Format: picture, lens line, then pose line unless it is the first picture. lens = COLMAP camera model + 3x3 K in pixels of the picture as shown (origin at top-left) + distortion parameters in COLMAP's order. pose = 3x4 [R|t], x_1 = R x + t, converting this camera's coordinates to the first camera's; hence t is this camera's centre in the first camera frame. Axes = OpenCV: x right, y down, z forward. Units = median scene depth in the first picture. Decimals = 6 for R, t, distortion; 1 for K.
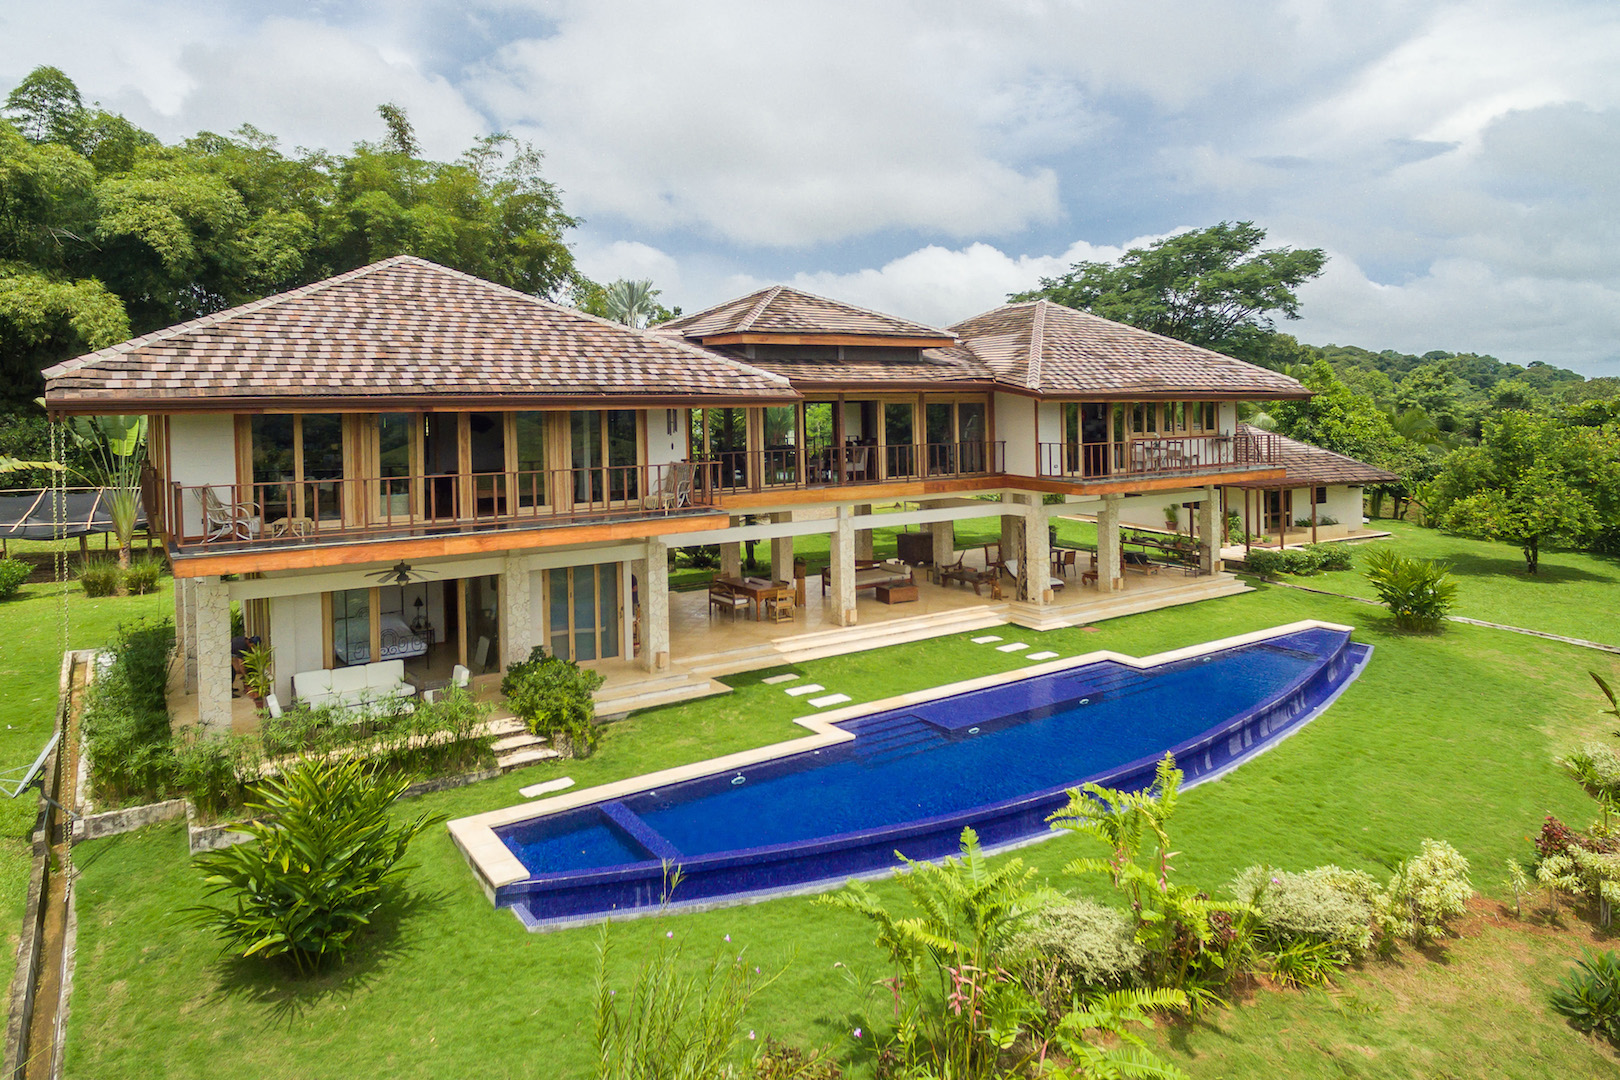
lens RADIAL K [[941.6, 0, 810.0], [0, 941.6, 540.0], [0, 0, 1]] dist [0.009310, -0.000047]
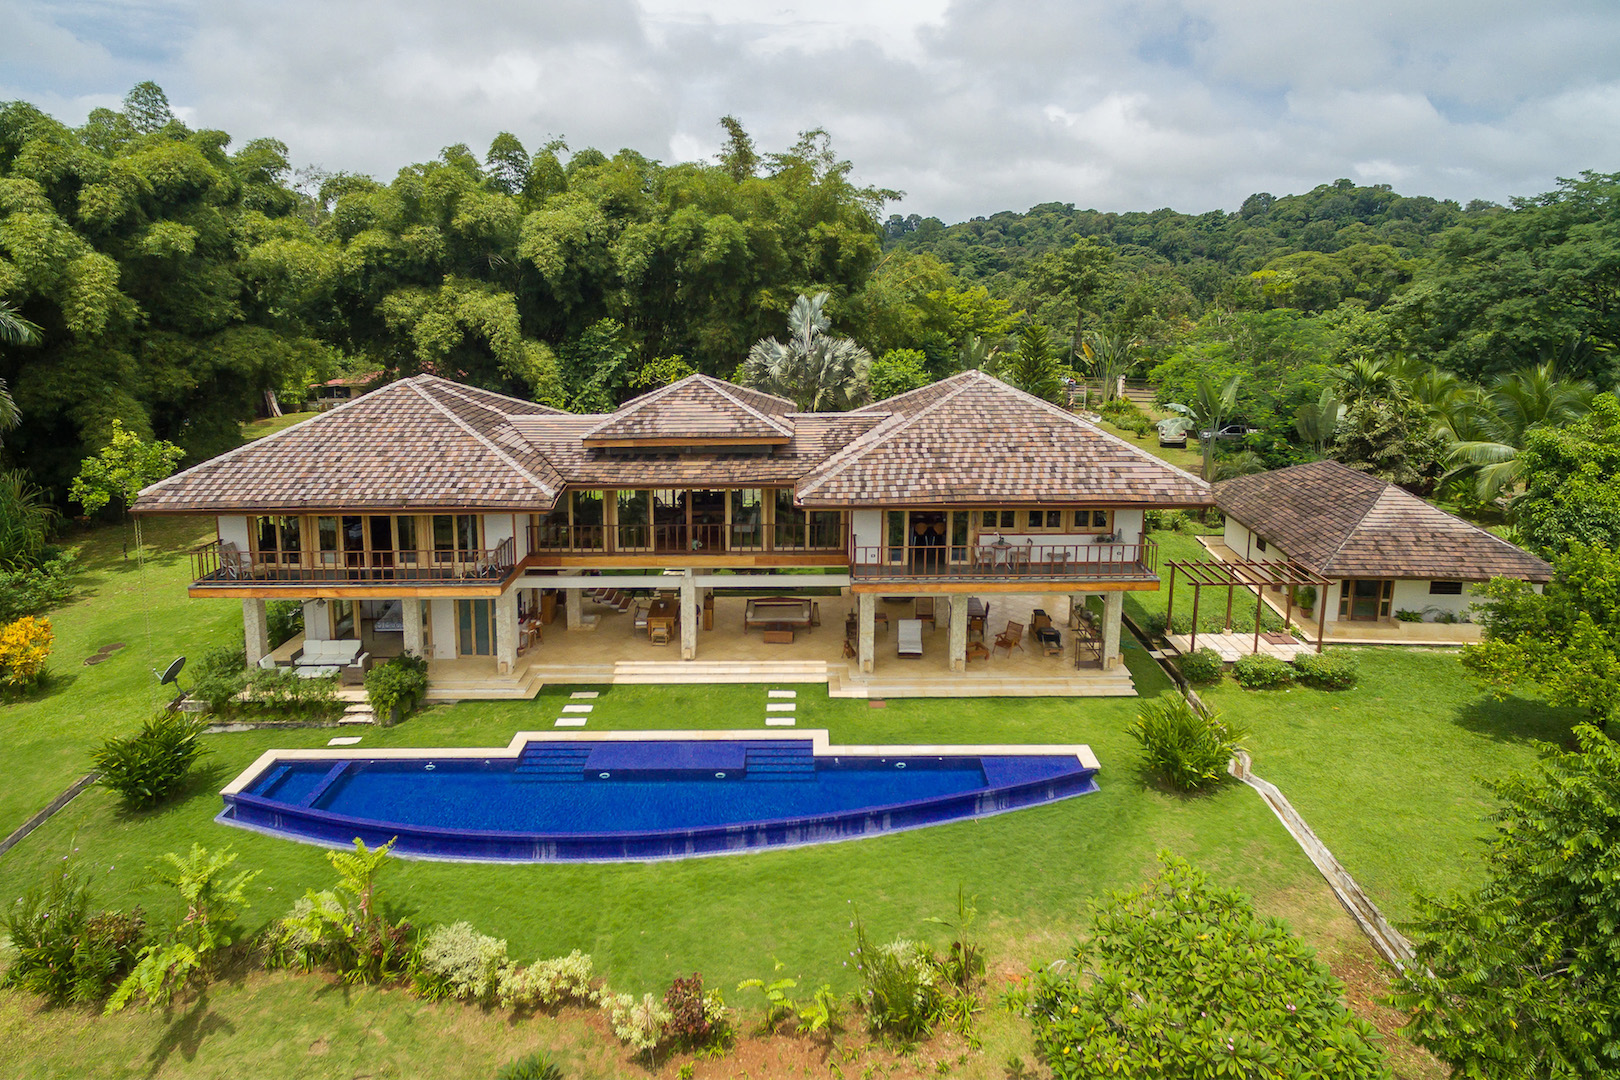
lens RADIAL K [[941.6, 0, 810.0], [0, 941.6, 540.0], [0, 0, 1]] dist [0.009310, -0.000047]
pose [[0.834898, 0.139544, -0.532421, 0.902566], [-0.074207, 0.987034, 0.142329, -0.284057], [0.545379, -0.079321, 0.834428, 0.040559]]
